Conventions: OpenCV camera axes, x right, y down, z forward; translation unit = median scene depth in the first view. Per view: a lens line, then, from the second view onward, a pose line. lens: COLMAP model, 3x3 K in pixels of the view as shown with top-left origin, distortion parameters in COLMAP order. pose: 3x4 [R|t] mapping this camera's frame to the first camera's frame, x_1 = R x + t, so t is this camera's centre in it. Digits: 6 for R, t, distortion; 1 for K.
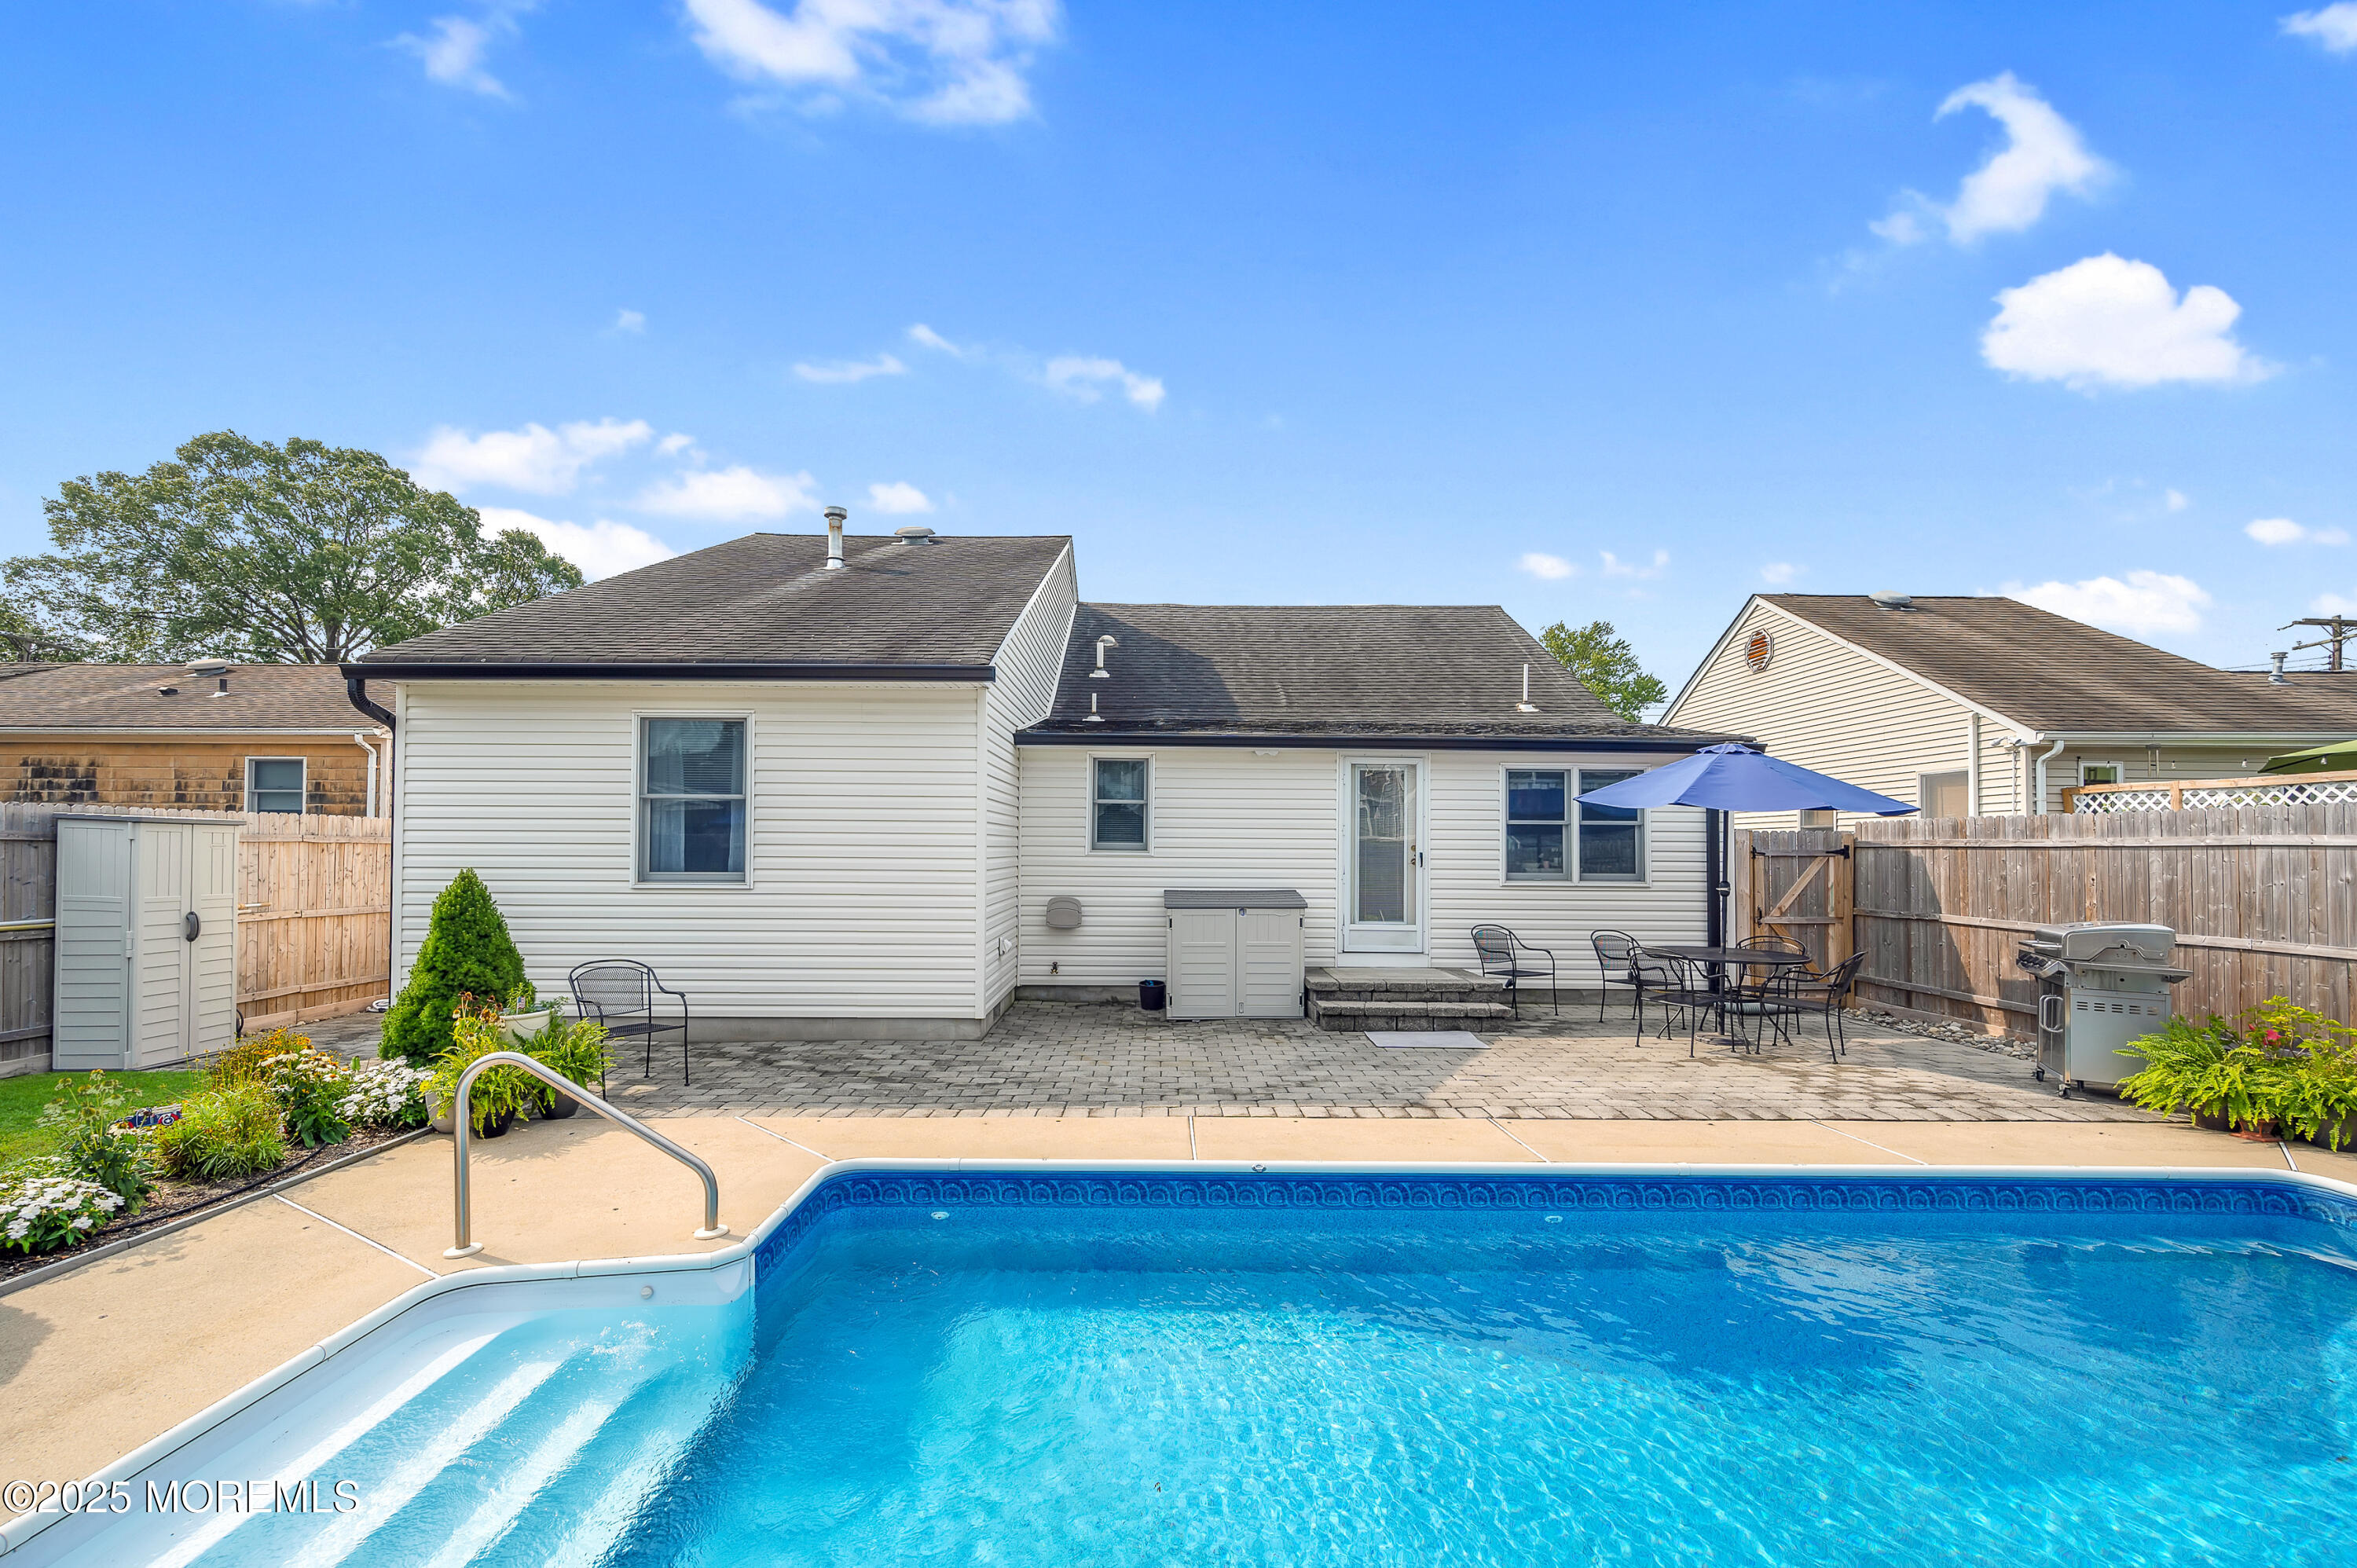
lens RADIAL K [[937.0, 0, 1144.7], [0, 937.0, 842.2], [0, 0, 1]] dist [0.000510, -0.000714]
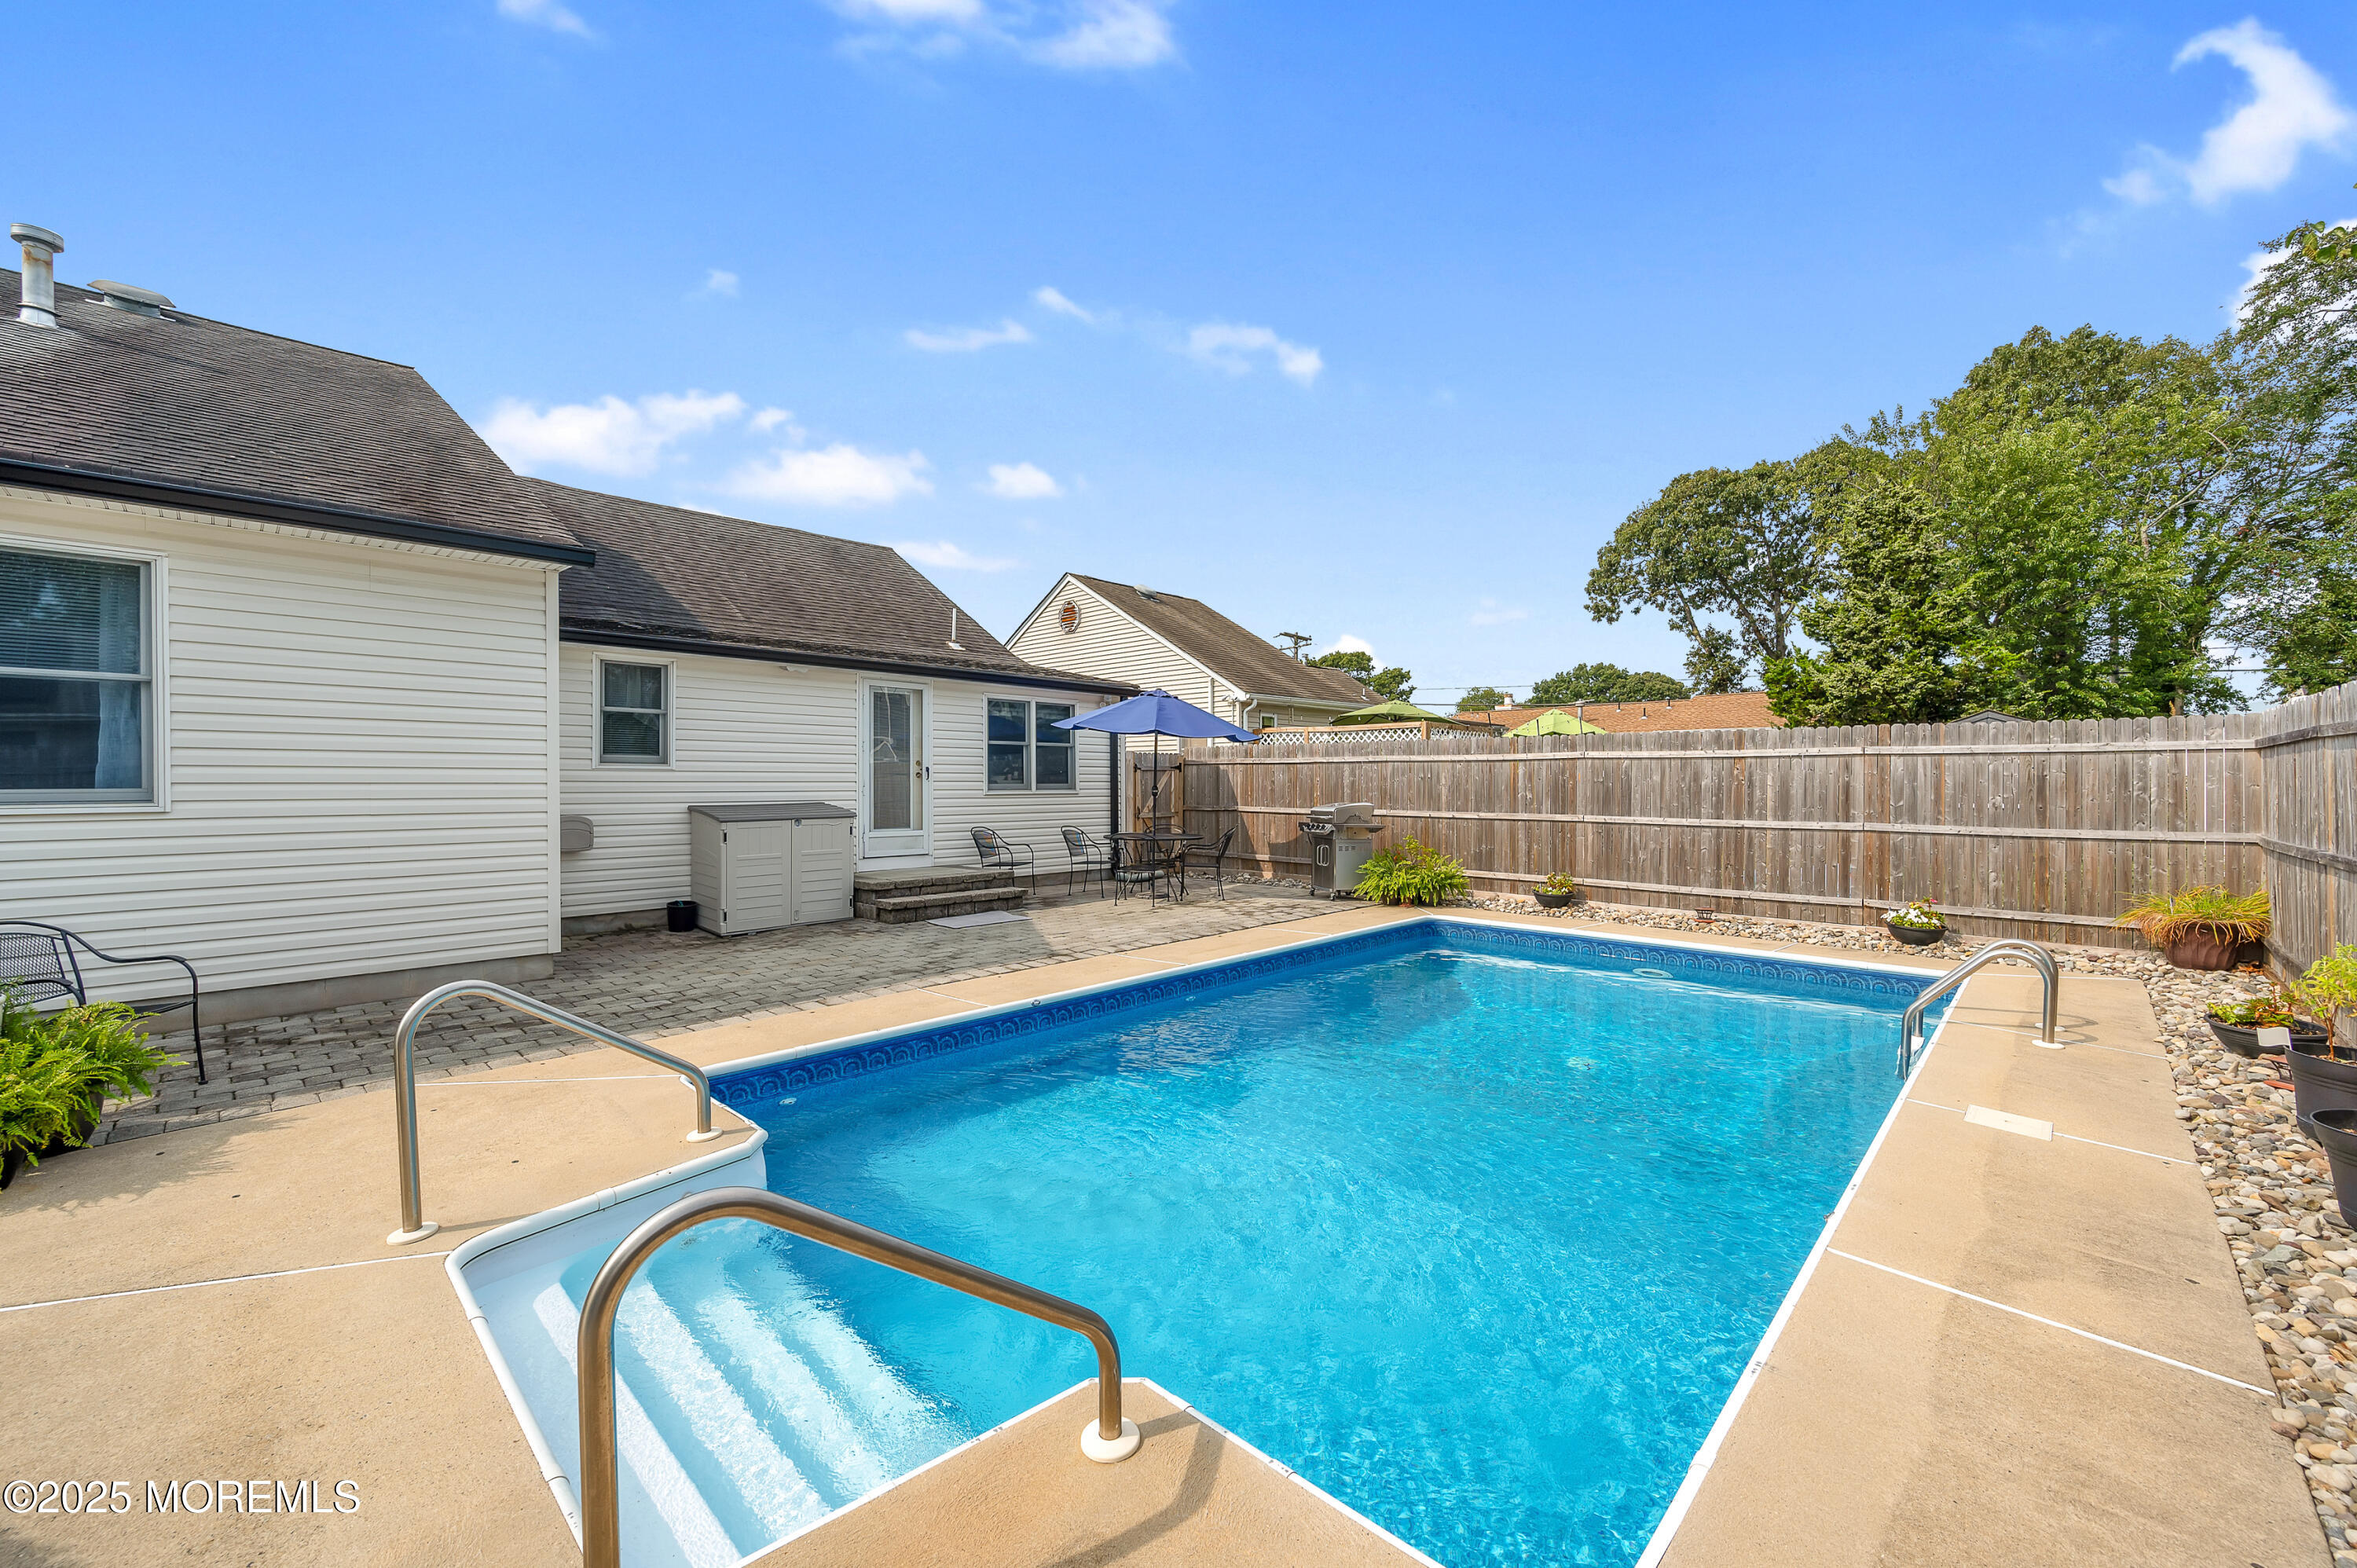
lens RADIAL K [[937.0, 0, 1165.9], [0, 937.0, 786.4], [0, 0, 1]] dist [0.000510, -0.000714]
pose [[0.694714, -0.011498, 0.719194, -0.349850], [-0.001848, 0.999840, 0.017769, 0.015004], [-0.719284, -0.013674, 0.694582, -0.007982]]
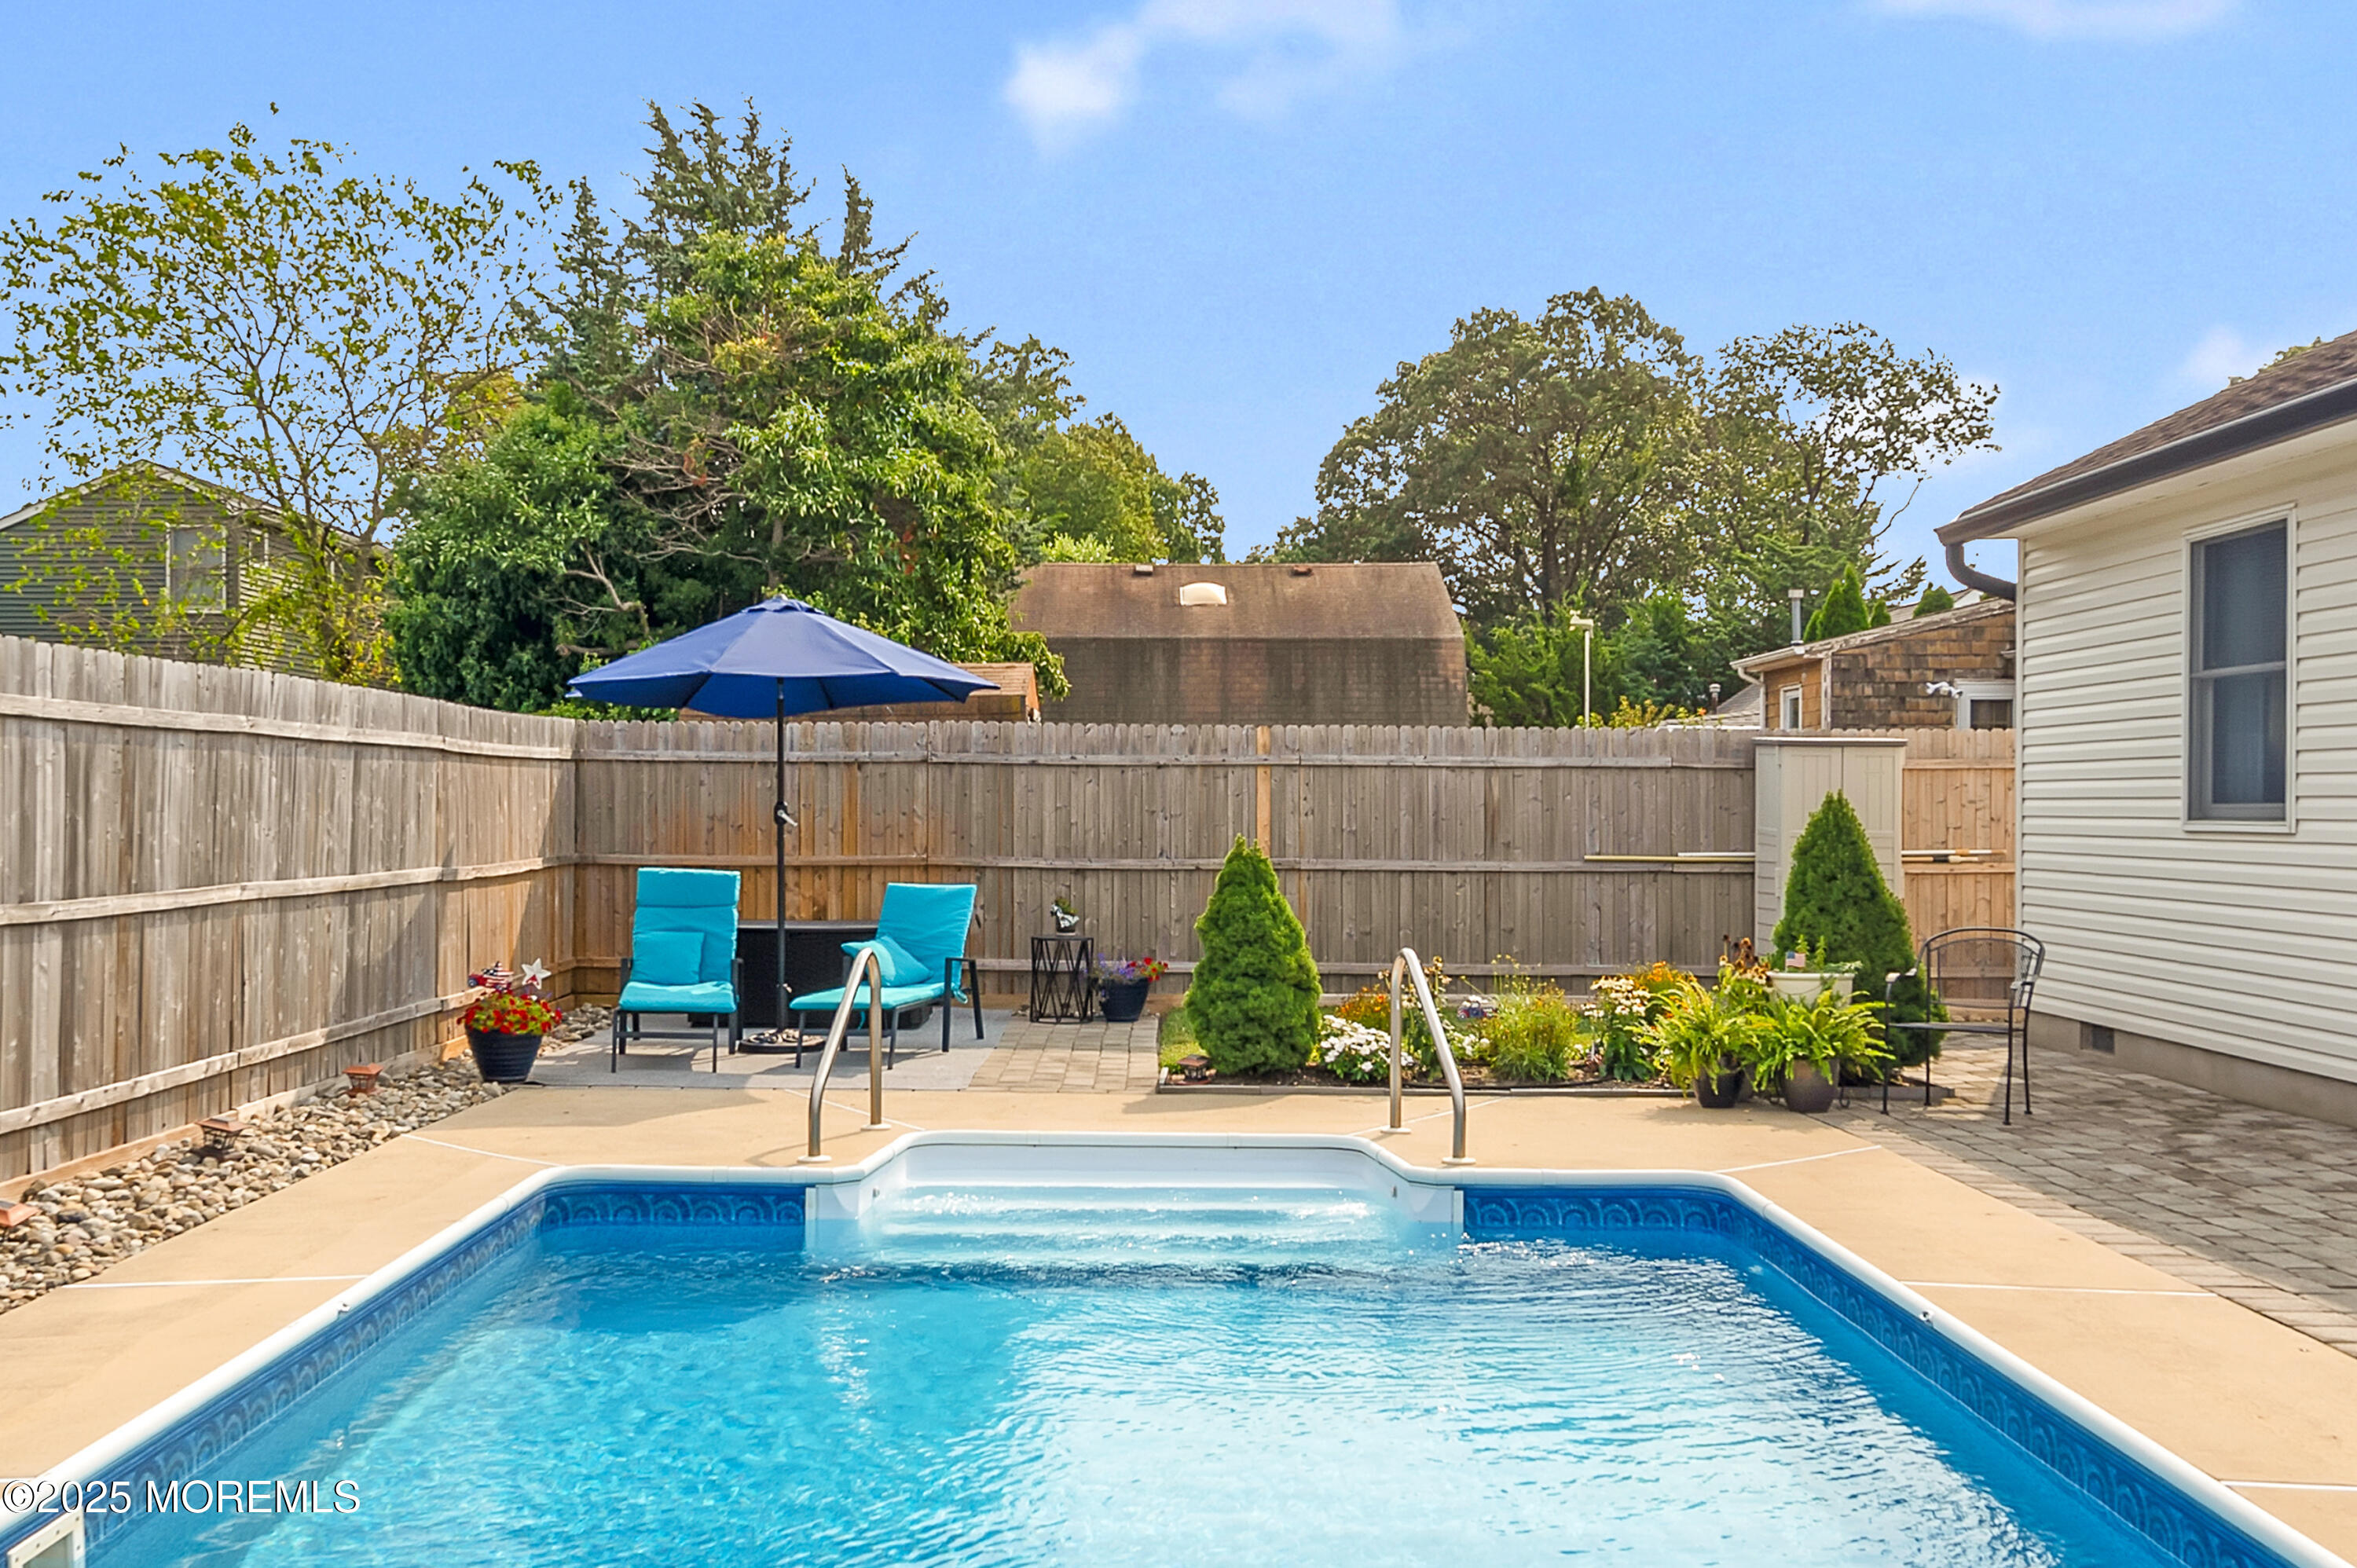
lens RADIAL K [[2146.9, 0, 1166.0], [0, 2146.9, 786.9], [0, 0, 1]] dist [-0.010331, 0.000000]
pose [[-0.019651, -0.015794, -0.999682, 0.708399], [0.004825, 0.999862, -0.015891, 0.034125], [0.999795, -0.005135, -0.019572, 0.328777]]
